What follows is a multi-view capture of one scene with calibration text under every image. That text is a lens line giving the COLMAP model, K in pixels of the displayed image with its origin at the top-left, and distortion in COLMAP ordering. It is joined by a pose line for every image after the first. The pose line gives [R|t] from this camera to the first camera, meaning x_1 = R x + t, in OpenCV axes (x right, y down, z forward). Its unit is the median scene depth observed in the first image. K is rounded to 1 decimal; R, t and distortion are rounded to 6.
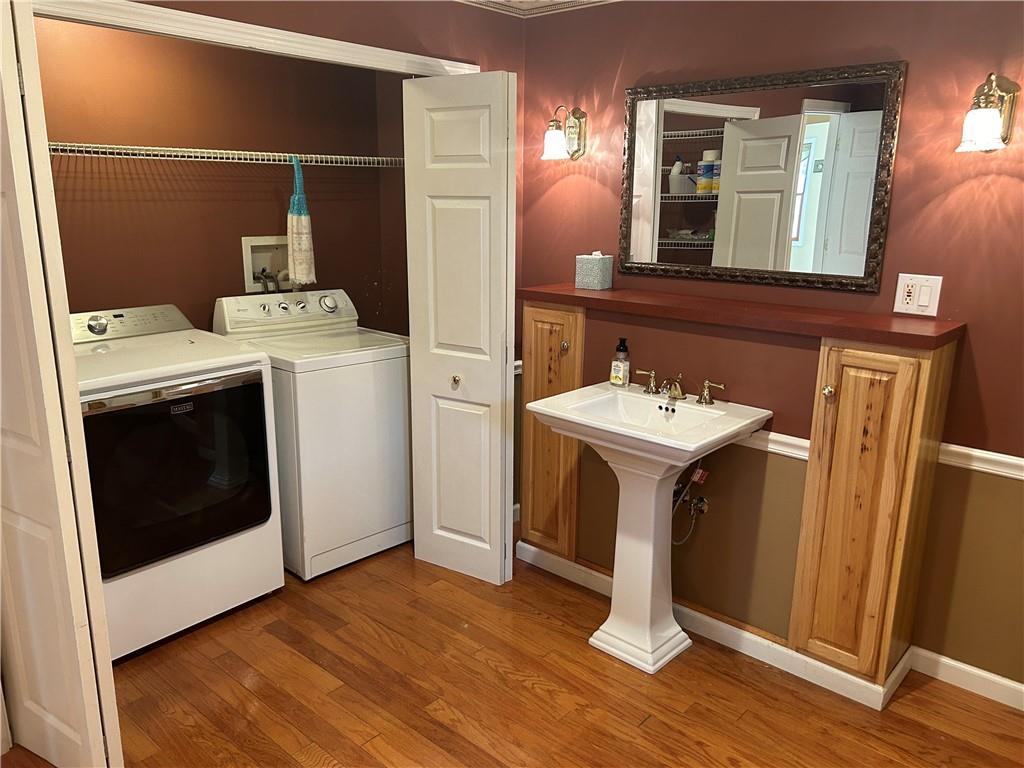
lens RADIAL K [[770.0, 0, 512.0], [0, 770.0, 384.0], [0, 0, 1]] dist [0.056236, -0.072408]
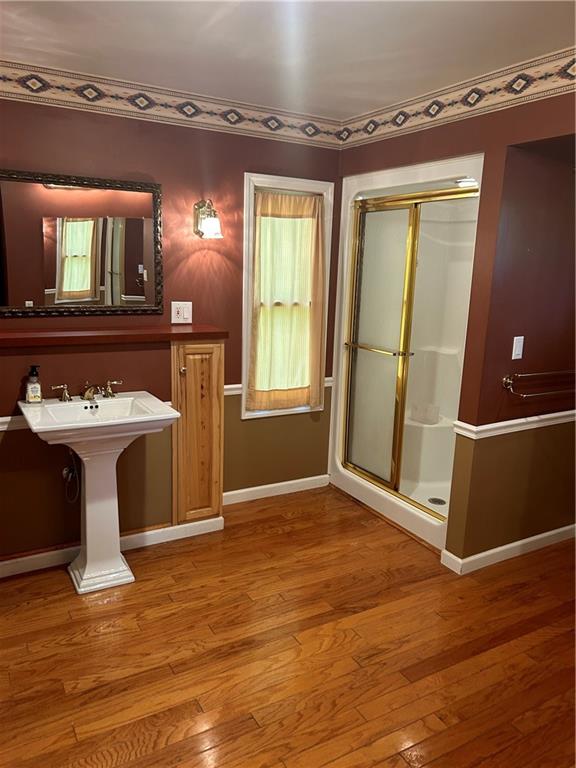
lens RADIAL K [[577.5, 0, 288.0], [0, 577.5, 384.0], [0, 0, 1]] dist [0.056236, -0.072408]
pose [[0.315731, -0.202557, 0.926976, -0.740877], [0.194241, 0.970056, 0.145811, -0.104786], [-0.928754, 0.134020, 0.345621, 0.319068]]
